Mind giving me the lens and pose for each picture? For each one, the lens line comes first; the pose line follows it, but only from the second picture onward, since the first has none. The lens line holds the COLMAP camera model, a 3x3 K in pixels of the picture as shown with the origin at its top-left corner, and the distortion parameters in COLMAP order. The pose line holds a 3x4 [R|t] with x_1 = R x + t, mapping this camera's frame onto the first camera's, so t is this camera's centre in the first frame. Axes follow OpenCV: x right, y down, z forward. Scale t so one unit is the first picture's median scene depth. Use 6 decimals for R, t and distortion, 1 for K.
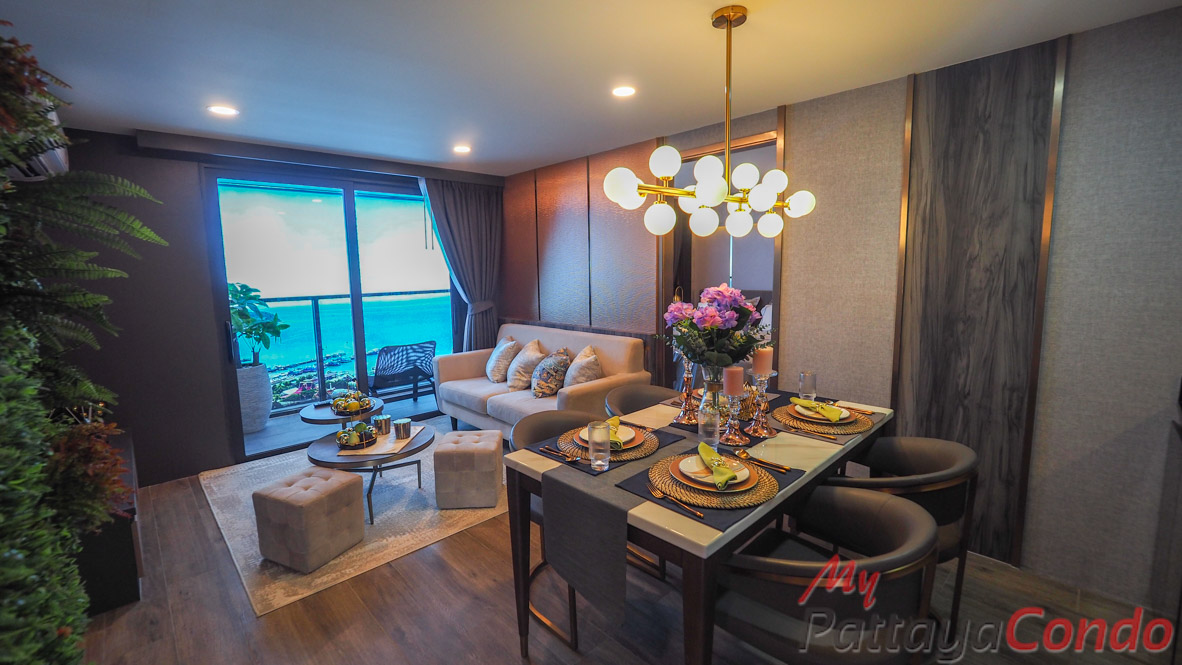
lens RADIAL K [[512.3, 0, 591.0], [0, 512.3, 332.5], [0, 0, 1]] dist [-0.000996, -0.000153]
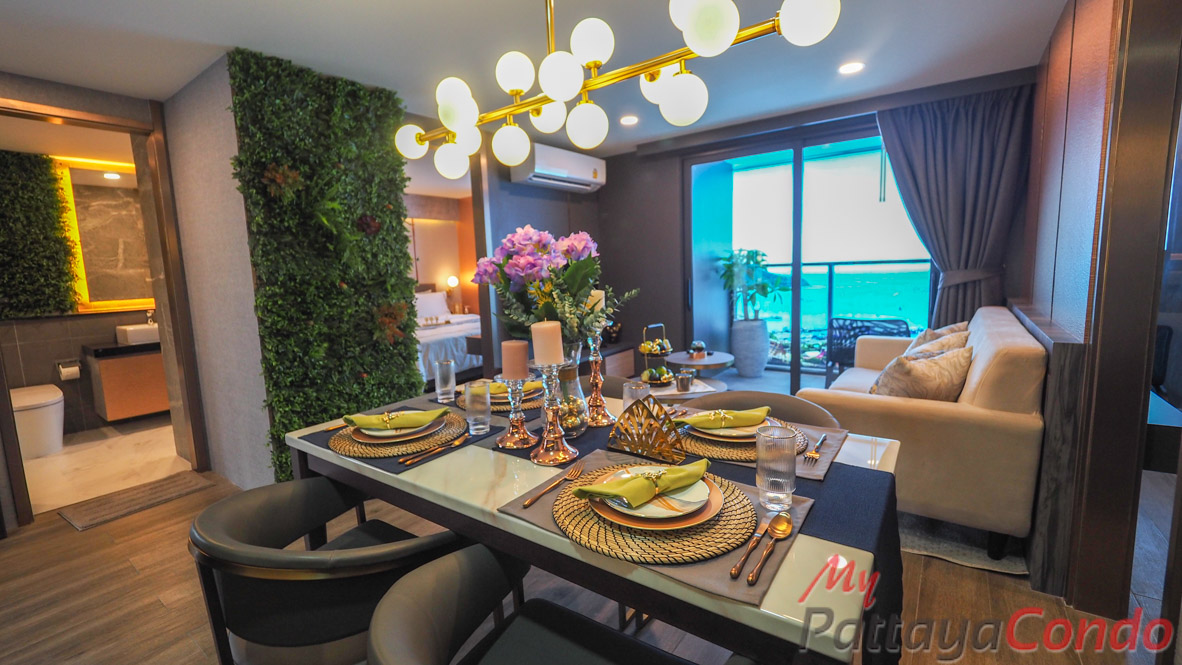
lens RADIAL K [[512.3, 0, 591.0], [0, 512.3, 332.5], [0, 0, 1]] dist [-0.000996, -0.000153]
pose [[0.139835, 0.129595, -0.981657, 0.796124], [-0.088544, 0.989063, 0.117960, -0.027190], [0.986208, 0.070425, 0.149781, 0.798655]]
